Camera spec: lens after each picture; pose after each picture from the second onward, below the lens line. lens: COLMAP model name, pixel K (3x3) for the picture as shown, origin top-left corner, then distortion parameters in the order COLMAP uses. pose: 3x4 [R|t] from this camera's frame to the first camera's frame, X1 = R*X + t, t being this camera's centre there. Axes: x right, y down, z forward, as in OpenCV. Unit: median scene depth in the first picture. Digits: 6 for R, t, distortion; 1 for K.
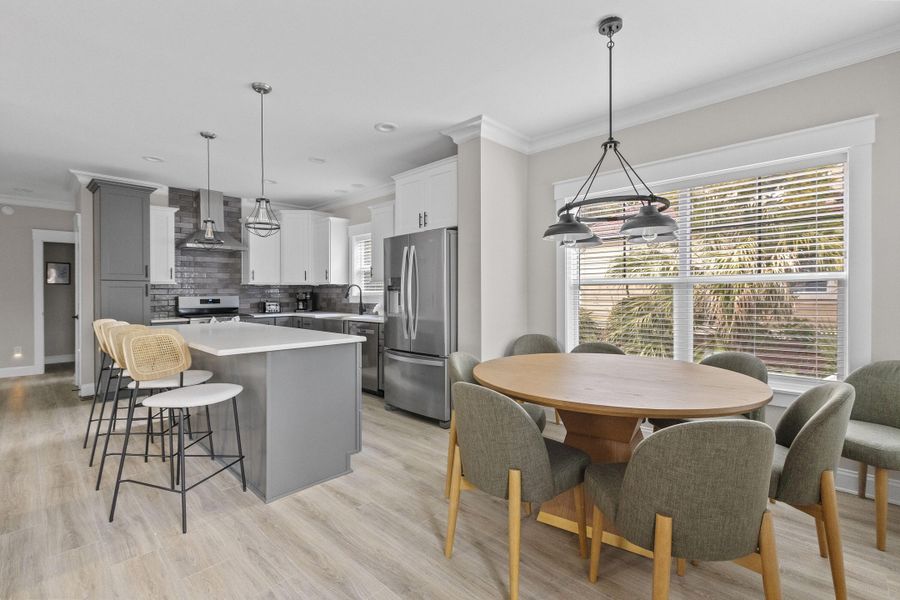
lens RADIAL K [[417.1, 0, 435.1], [0, 417.1, 297.1], [0, 0, 1]] dist [-0.001096, -0.000033]
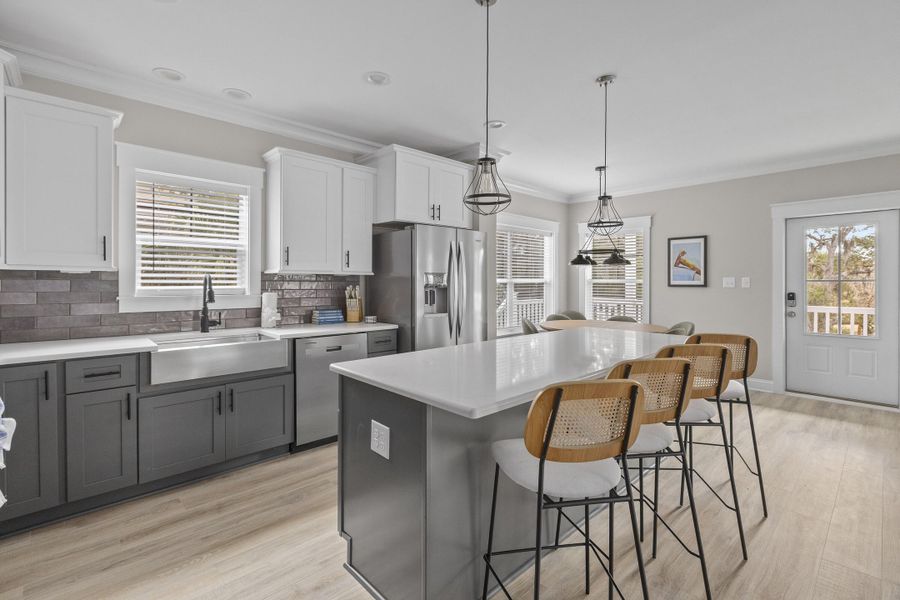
lens RADIAL K [[408.0, 0, 449.3], [0, 408.0, 289.4], [0, 0, 1]] dist [-0.000356, 0.000173]
pose [[0.018341, -0.019640, 0.999639, -0.885237], [0.002684, 0.999804, 0.019594, -0.026598], [-0.999828, 0.002323, 0.018390, 0.882132]]
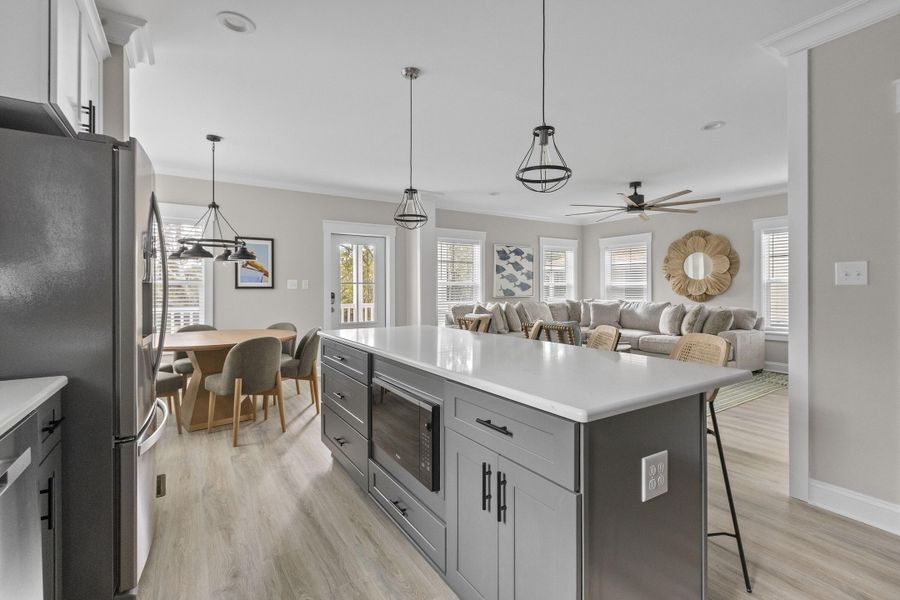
lens RADIAL K [[408.0, 0, 449.3], [0, 408.0, 289.4], [0, 0, 1]] dist [-0.000356, 0.000173]
pose [[-0.980748, 0.001363, 0.195271, -0.441786], [0.002071, 0.999992, 0.003420, -0.009901], [-0.195265, 0.003759, -0.980743, 1.243147]]
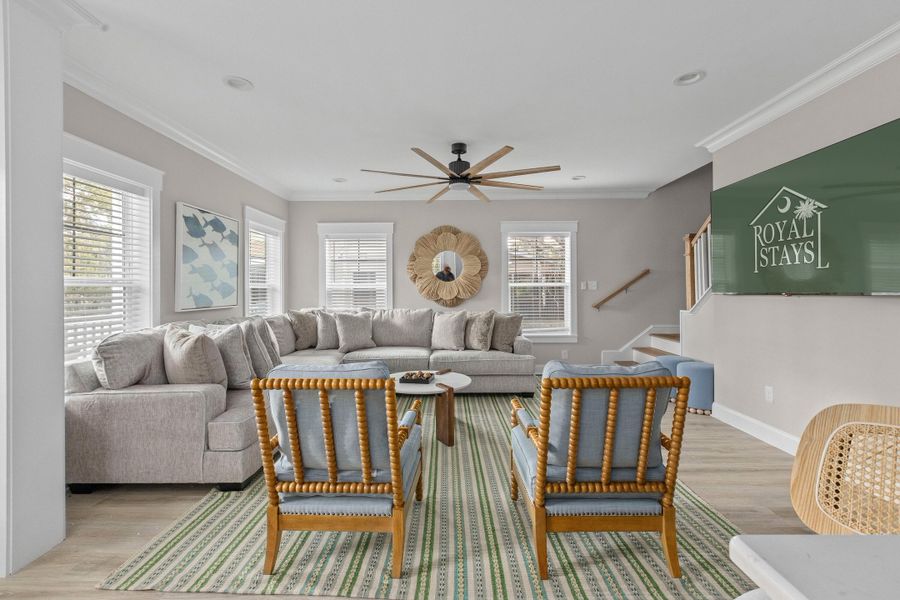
lens RADIAL K [[408.0, 0, 449.3], [0, 408.0, 289.4], [0, 0, 1]] dist [-0.000356, 0.000173]
pose [[-0.704219, 0.001783, -0.709980, -0.107010], [0.003740, 0.999992, -0.001198, -0.012443], [0.709973, -0.003499, -0.704221, 0.527111]]
